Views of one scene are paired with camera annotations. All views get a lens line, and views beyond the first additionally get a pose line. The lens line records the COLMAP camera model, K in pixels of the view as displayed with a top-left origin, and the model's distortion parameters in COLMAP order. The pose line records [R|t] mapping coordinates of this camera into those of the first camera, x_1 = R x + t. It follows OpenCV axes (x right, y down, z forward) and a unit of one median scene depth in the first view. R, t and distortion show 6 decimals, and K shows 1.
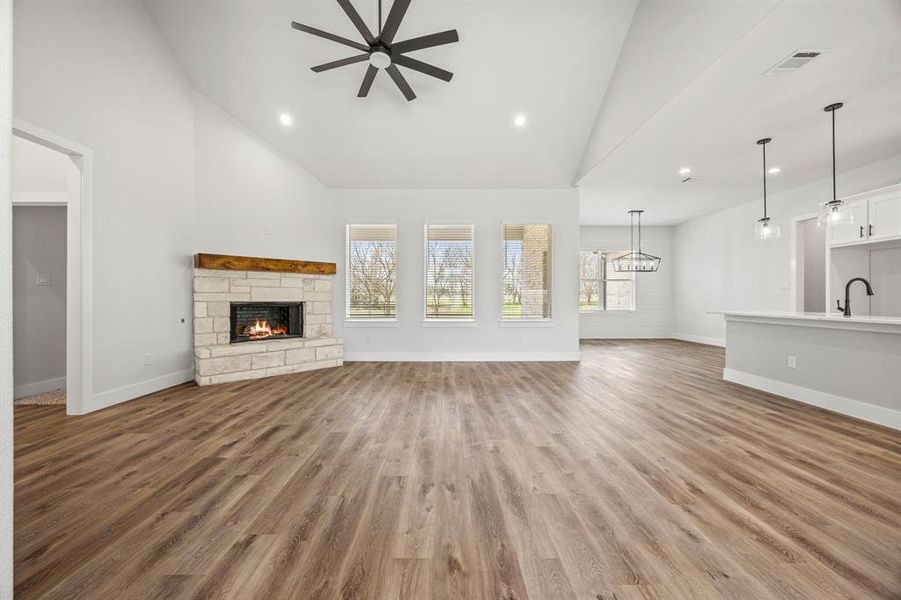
lens RADIAL K [[342.7, 0, 445.8], [0, 342.7, 298.8], [0, 0, 1]] dist [-0.001179, -0.000373]
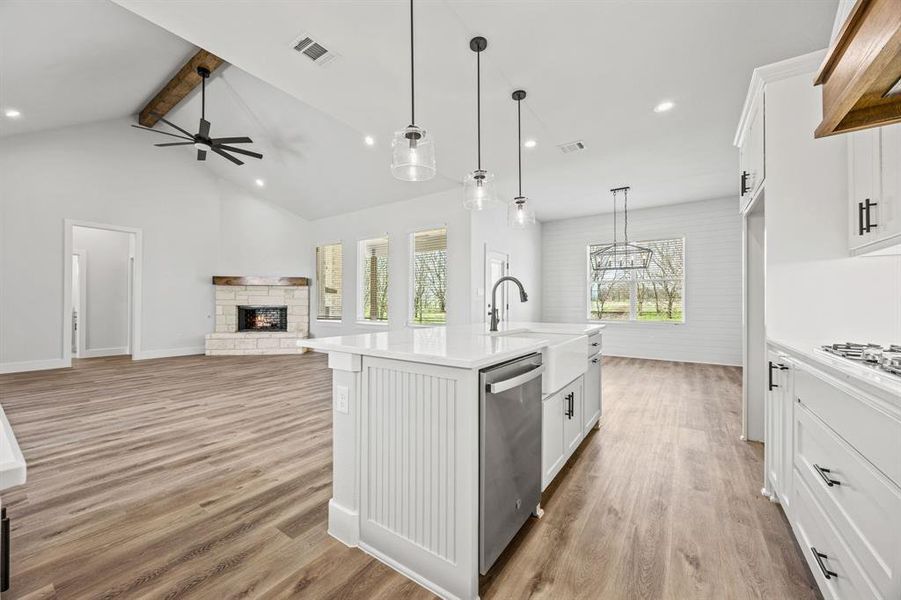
lens RADIAL K [[342.8, 0, 447.3], [0, 342.8, 301.2], [0, 0, 1]] dist [-0.001836, -0.000114]
pose [[0.816596, -0.000792, -0.577209, 1.469987], [-0.003489, 0.999974, -0.006307, -0.006690], [0.577199, 0.007164, 0.816572, 0.358661]]
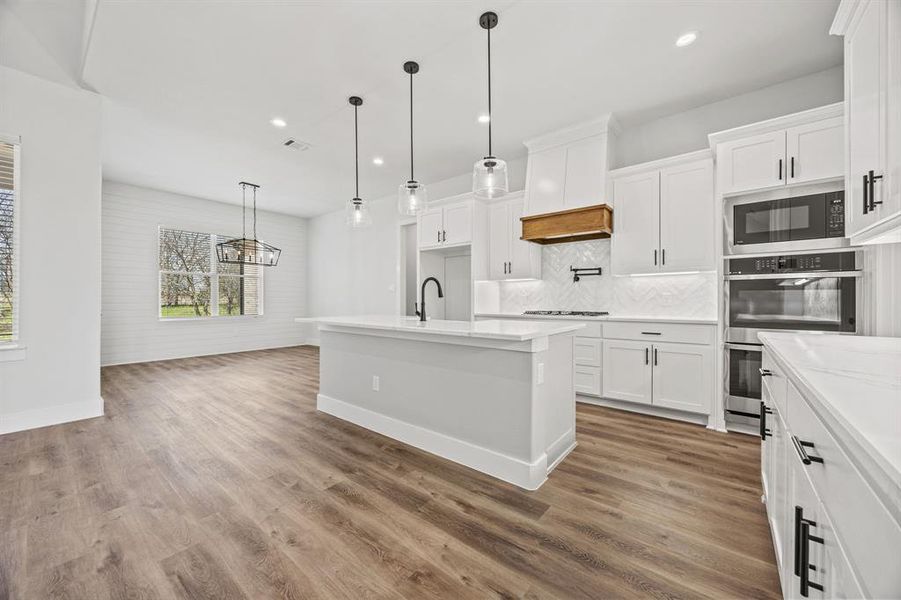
lens RADIAL K [[342.7, 0, 445.8], [0, 342.7, 298.8], [0, 0, 1]] dist [-0.001179, -0.000373]
pose [[0.638955, 0.000693, 0.769244, 0.544176], [0.001257, 0.999997, -0.001944, -0.004366], [-0.769243, 0.002209, 0.638952, 0.403871]]
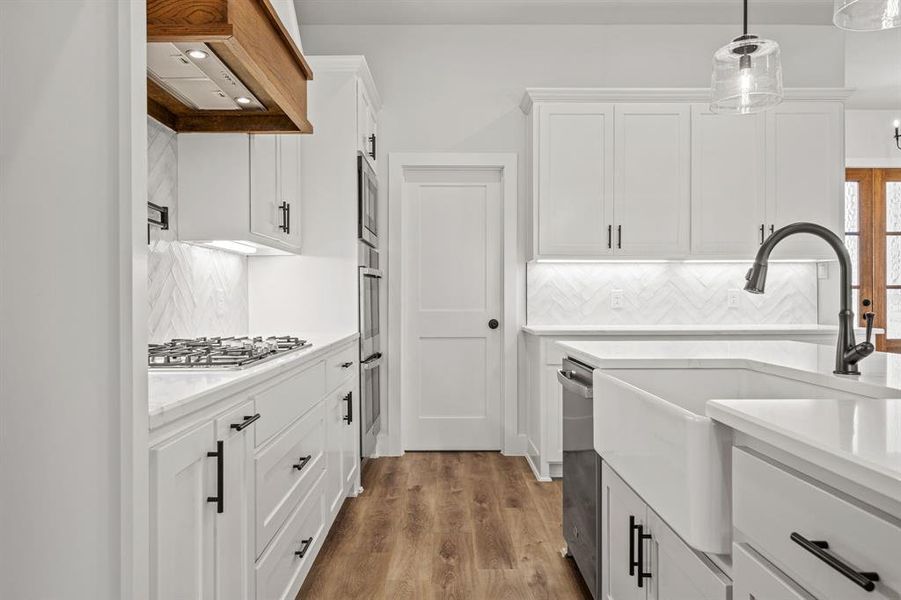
lens RADIAL K [[626.5, 0, 450.5], [0, 626.5, 300.0], [0, 0, 1]] dist [0.002929, 0.000655]
pose [[-0.999996, 0.000831, -0.002554, 1.431309], [0.000821, 0.999993, 0.003541, -0.008049], [0.002557, 0.003539, -0.999990, 1.435452]]
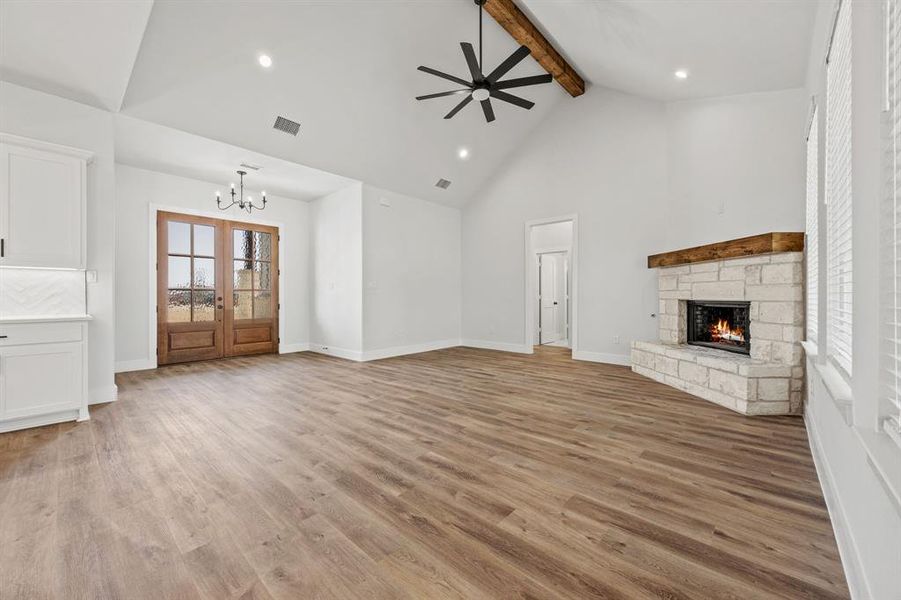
lens RADIAL K [[354.9, 0, 445.6], [0, 354.9, 297.2], [0, 0, 1]] dist [0.004176, 0.000046]
pose [[-0.685046, 0.004206, -0.728488, 0.731383], [0.001815, 0.999990, 0.004067, -0.004735], [0.728498, 0.001464, -0.685047, 1.626673]]
